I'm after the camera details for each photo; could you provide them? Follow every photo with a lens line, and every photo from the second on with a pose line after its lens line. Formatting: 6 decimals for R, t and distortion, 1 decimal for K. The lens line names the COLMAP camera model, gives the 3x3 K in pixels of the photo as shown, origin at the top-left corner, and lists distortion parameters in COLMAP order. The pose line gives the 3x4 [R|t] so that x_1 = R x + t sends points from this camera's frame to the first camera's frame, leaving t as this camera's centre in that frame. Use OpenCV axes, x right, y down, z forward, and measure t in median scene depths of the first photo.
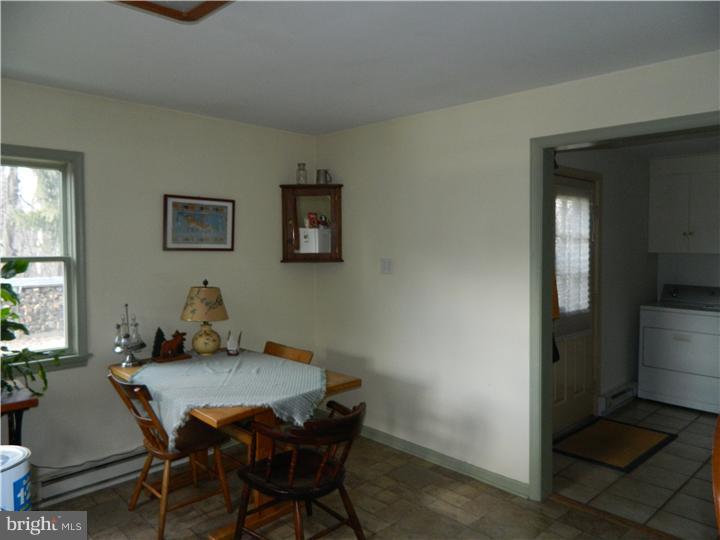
lens RADIAL K [[527.5, 0, 360.0], [0, 527.5, 270.0], [0, 0, 1]] dist [0.001920, -0.002935]
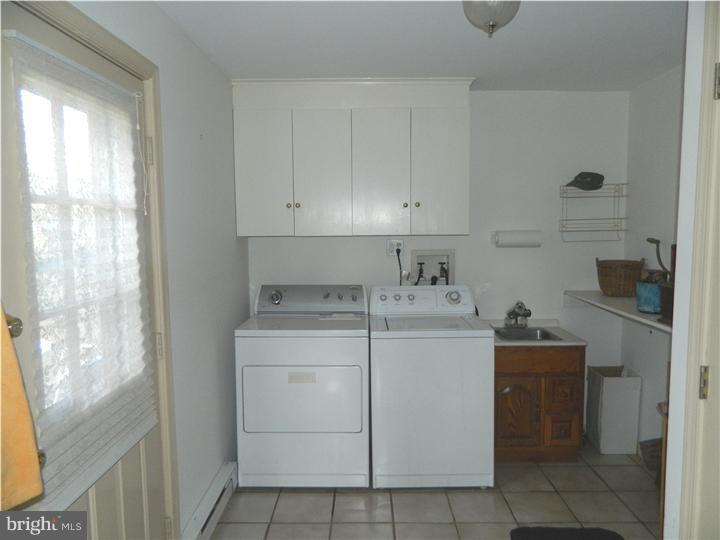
lens RADIAL K [[536.4, 0, 360.0], [0, 536.4, 270.0], [0, 0, 1]] dist [0.000680, -0.002351]
pose [[0.703656, -0.067155, 0.707360, 0.254186], [0.039564, 0.997682, 0.055360, -0.027834], [-0.709438, -0.010968, 0.704682, 0.571698]]
